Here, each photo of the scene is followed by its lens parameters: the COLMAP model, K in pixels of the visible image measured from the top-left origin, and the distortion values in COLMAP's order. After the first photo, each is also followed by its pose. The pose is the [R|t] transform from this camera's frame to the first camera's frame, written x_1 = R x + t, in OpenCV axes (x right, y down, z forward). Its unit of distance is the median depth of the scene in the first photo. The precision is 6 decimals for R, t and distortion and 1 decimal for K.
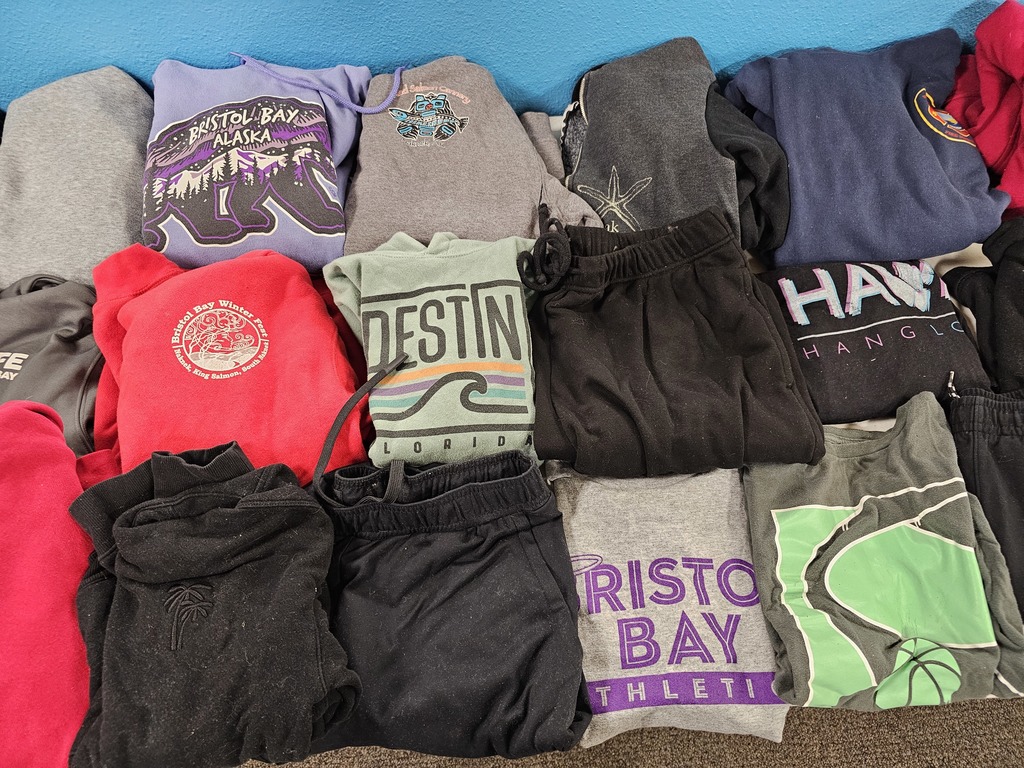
lens RADIAL K [[688.1, 0, 515.0], [0, 688.1, 382.3], [0, 0, 1]] dist [-0.003578, -0.000518]
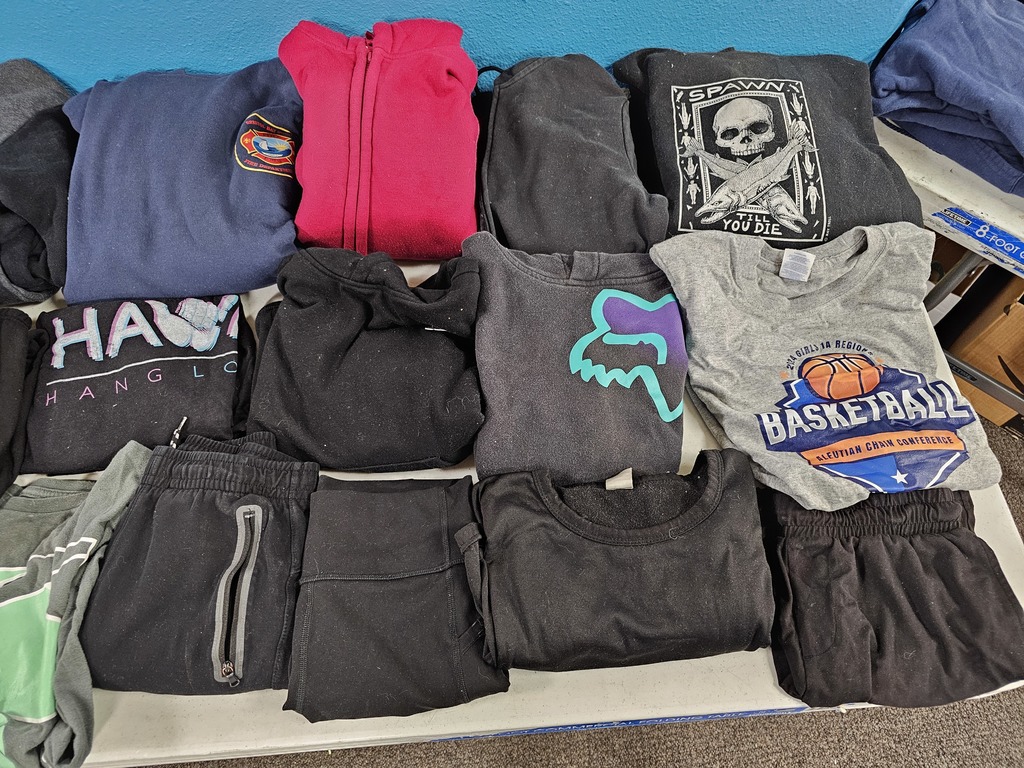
lens RADIAL K [[688.1, 0, 511.9], [0, 688.1, 385.8], [0, 0, 1]] dist [-0.003578, -0.000518]
pose [[0.998770, -0.017686, 0.046330, 0.987984], [0.017334, 0.999818, 0.007971, -0.055556], [-0.046462, -0.007158, 0.998894, 0.027139]]
